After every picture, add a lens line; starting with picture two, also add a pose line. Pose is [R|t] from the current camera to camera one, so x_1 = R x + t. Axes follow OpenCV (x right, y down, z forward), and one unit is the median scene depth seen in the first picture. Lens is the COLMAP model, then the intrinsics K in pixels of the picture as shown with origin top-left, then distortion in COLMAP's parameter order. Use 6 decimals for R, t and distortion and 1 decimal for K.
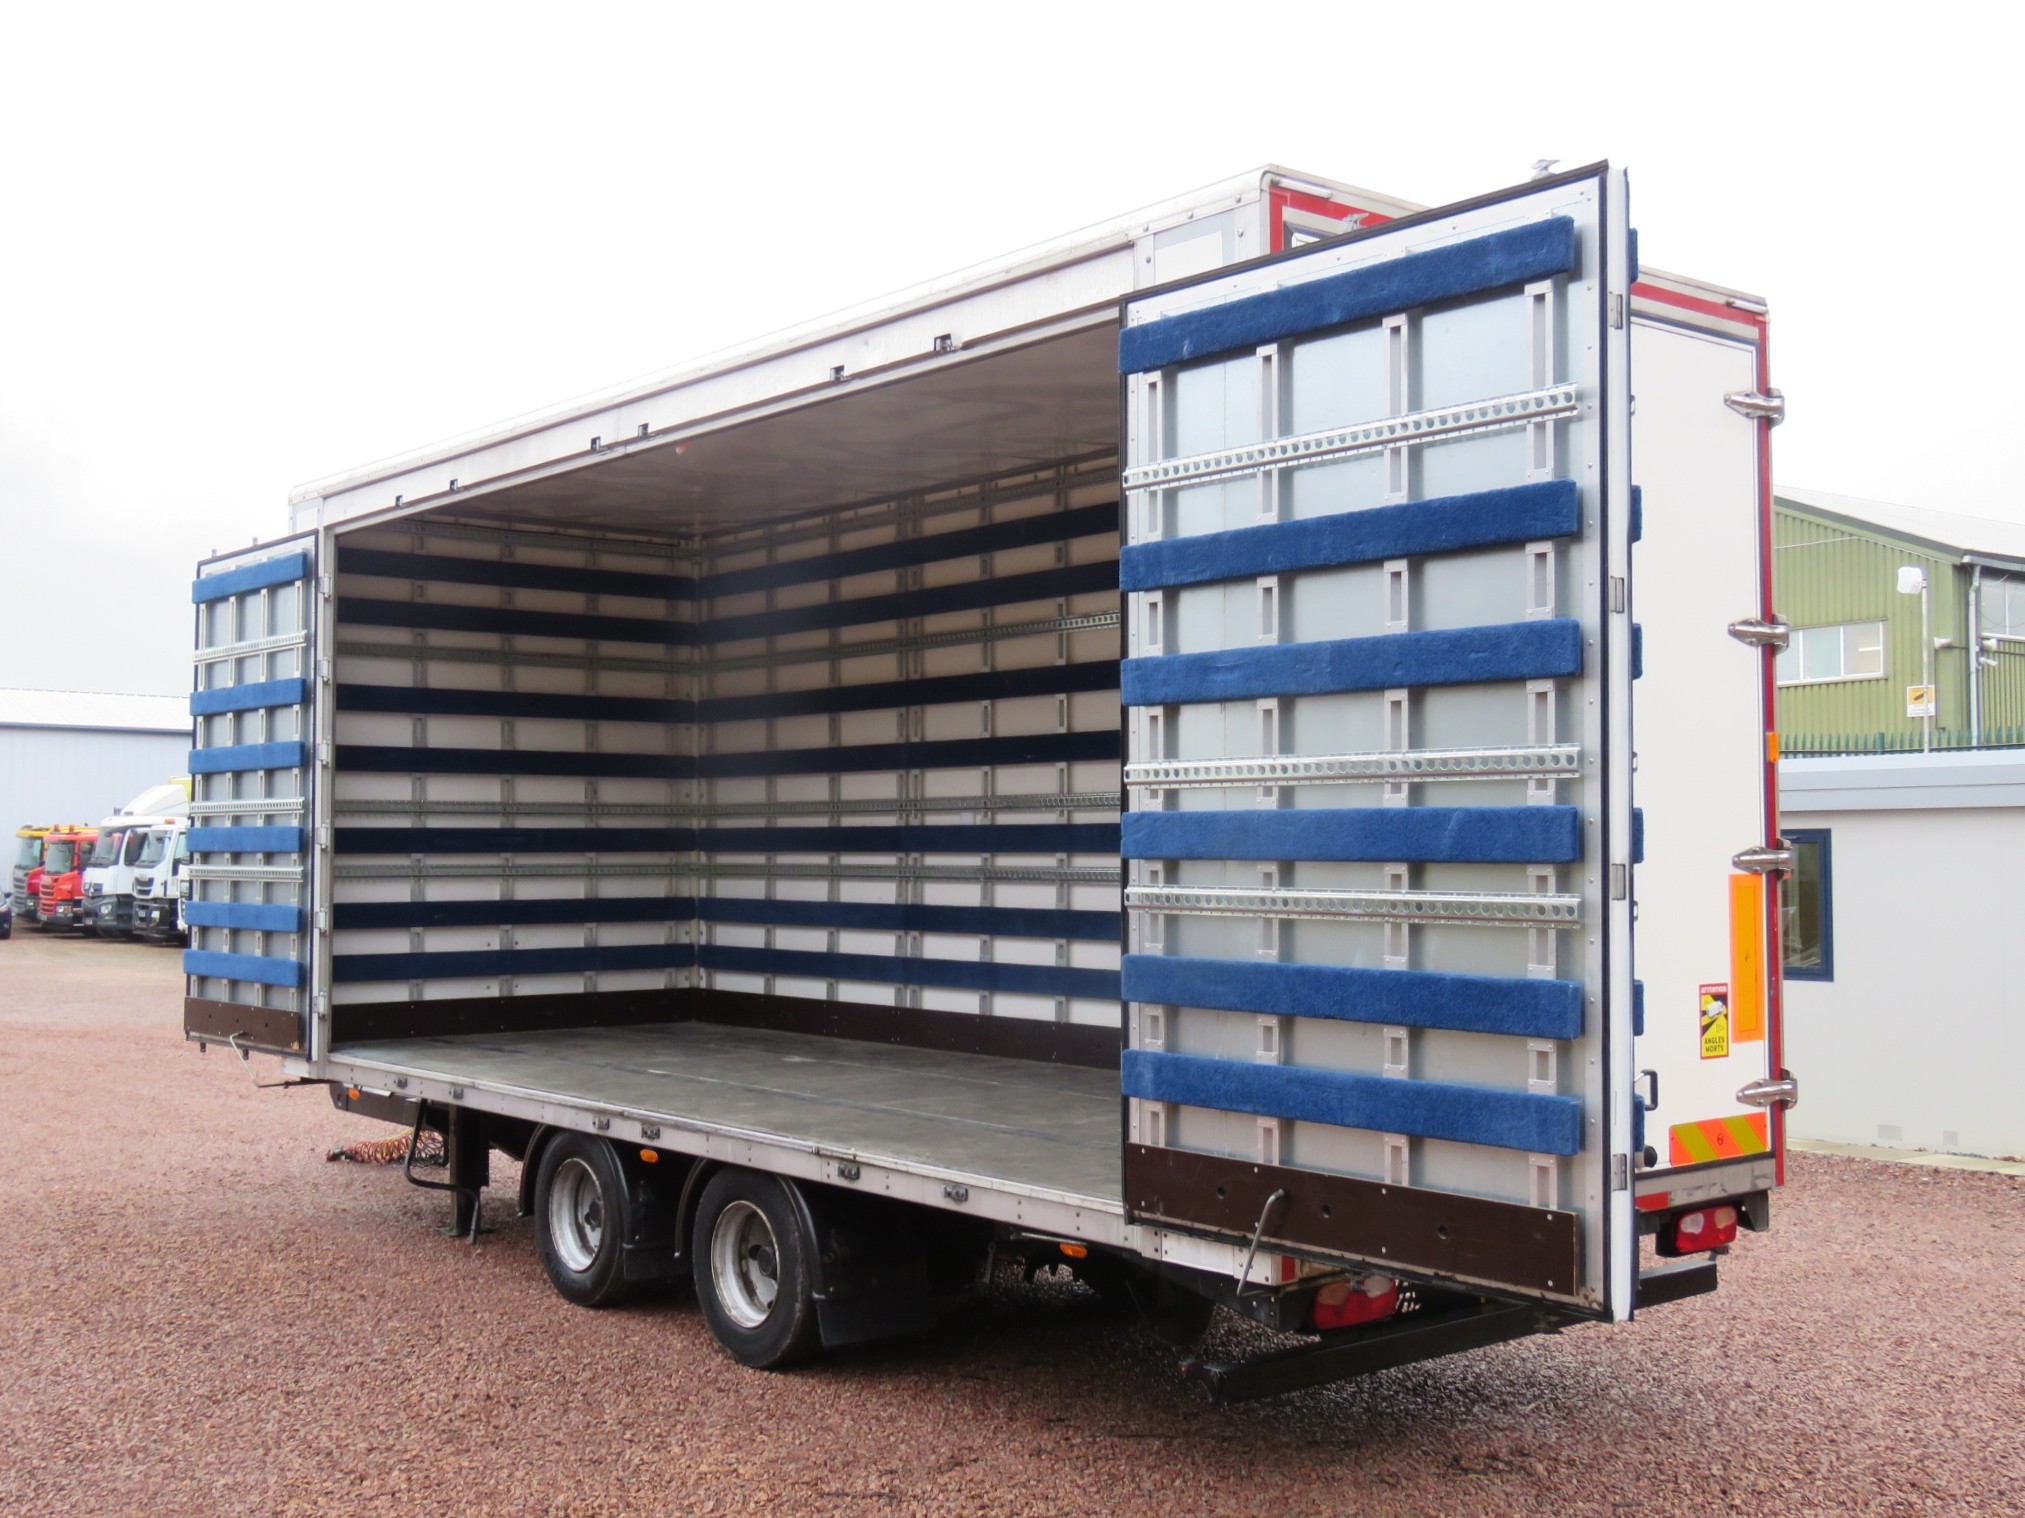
lens RADIAL K [[2198.5, 0, 1012.5], [0, 2198.5, 759.0], [0, 0, 1]] dist [0.008147, -0.013390]
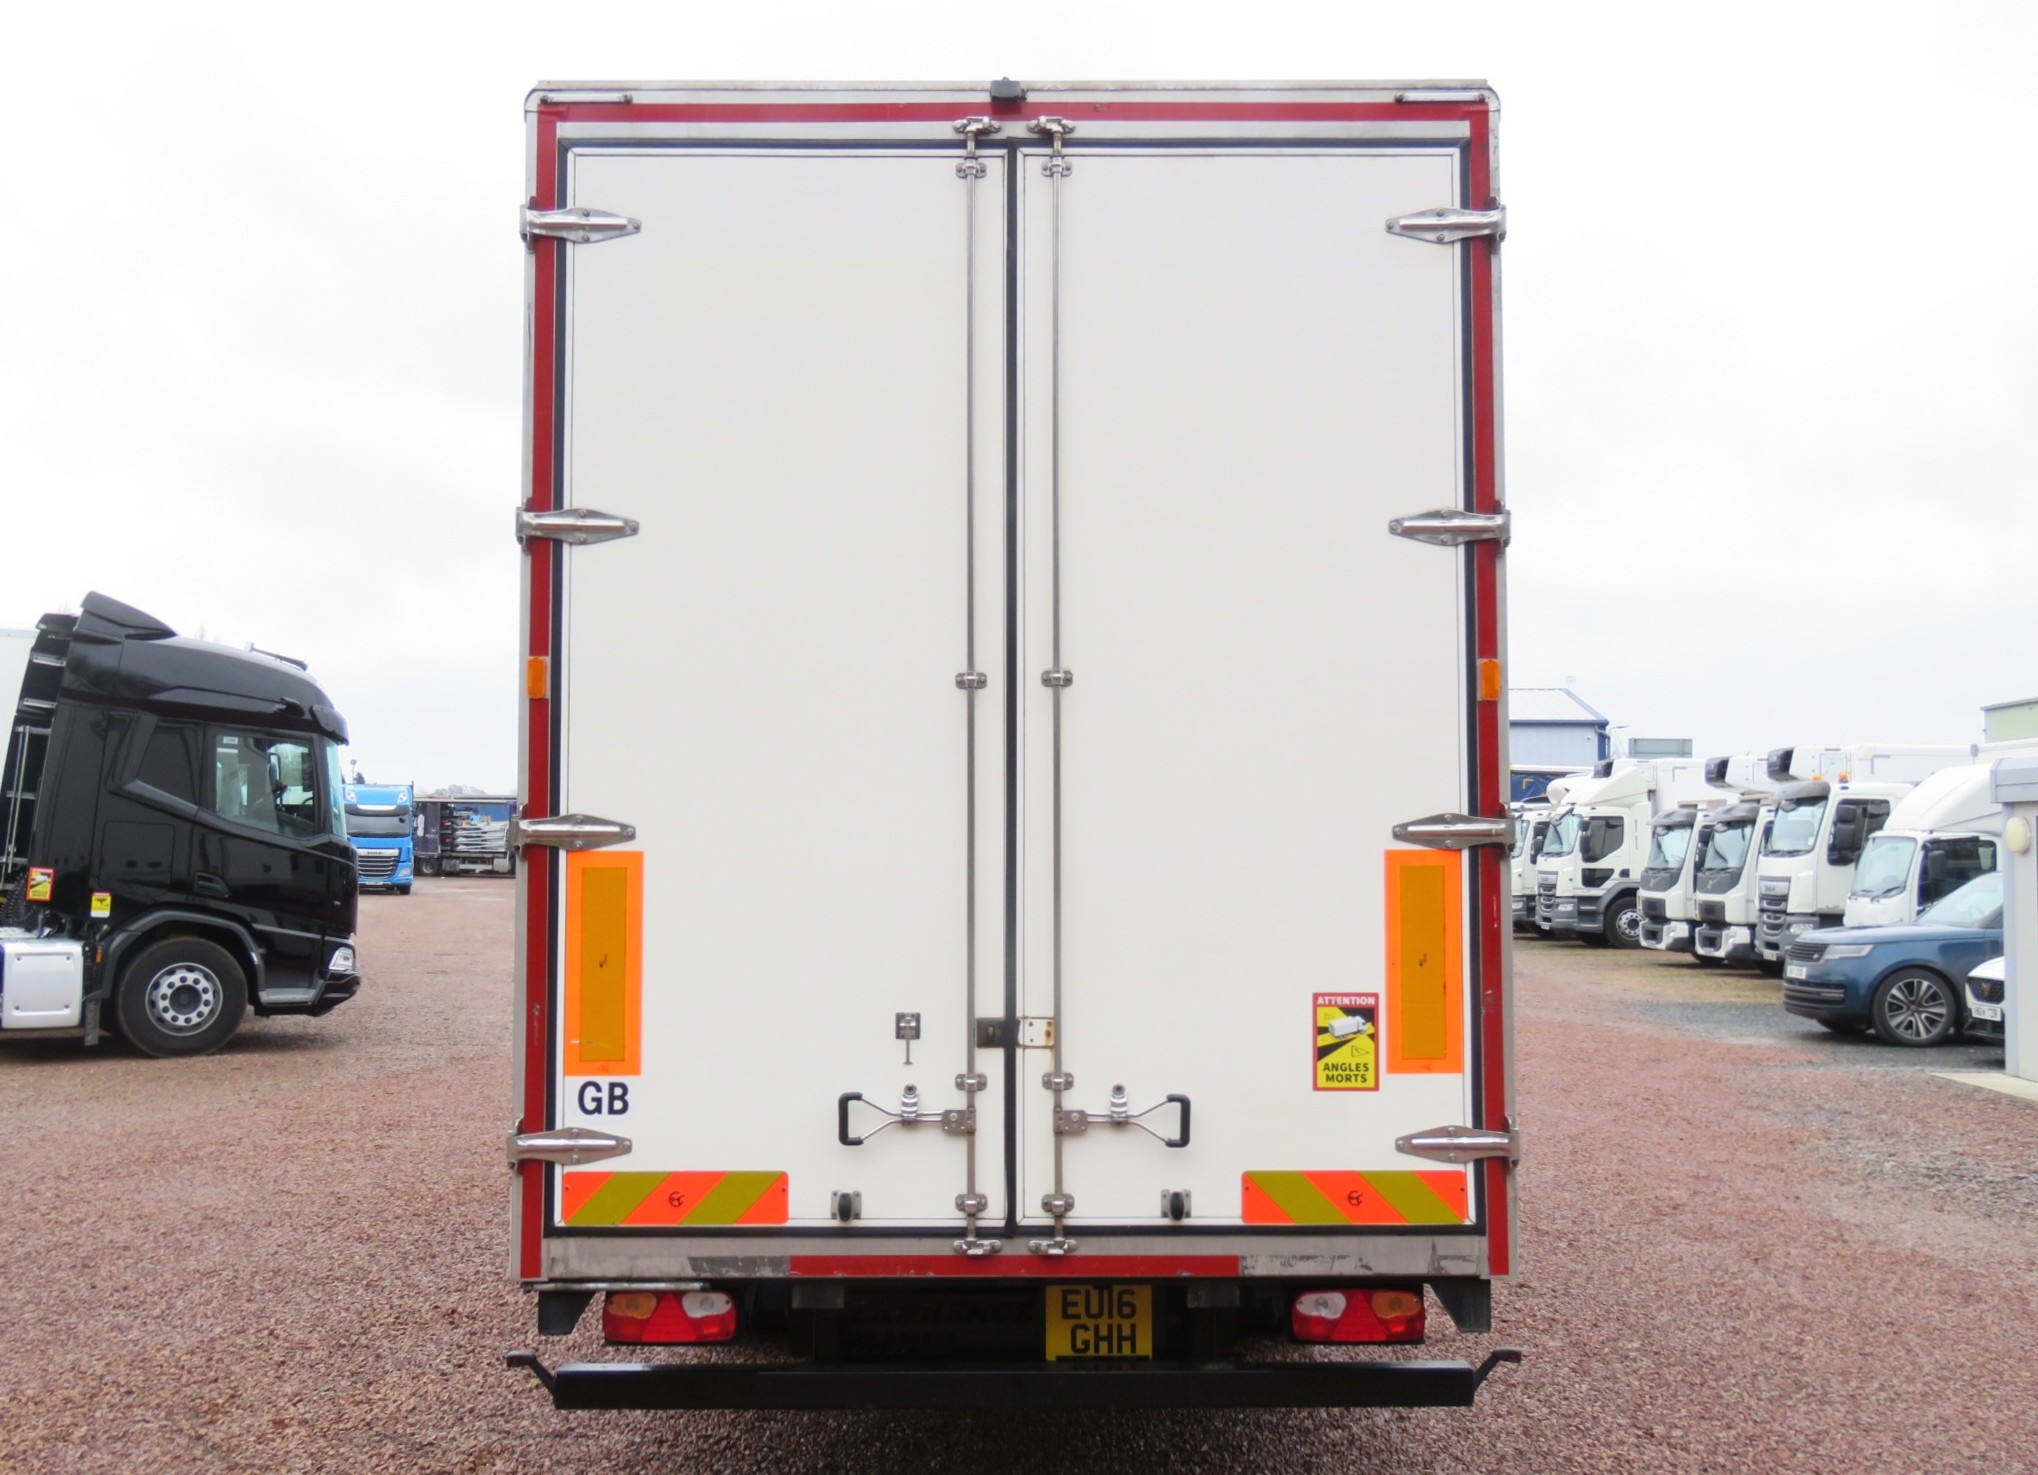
lens RADIAL K [[2113.5, 0, 1021.8], [0, 2113.5, 724.8], [0, 0, 1]] dist [-0.007846, 0.006556]
pose [[0.775548, -0.030655, -0.630544, 0.665966], [0.019444, 0.999506, -0.024678, 0.024234], [0.630990, 0.006879, 0.775761, 0.345717]]
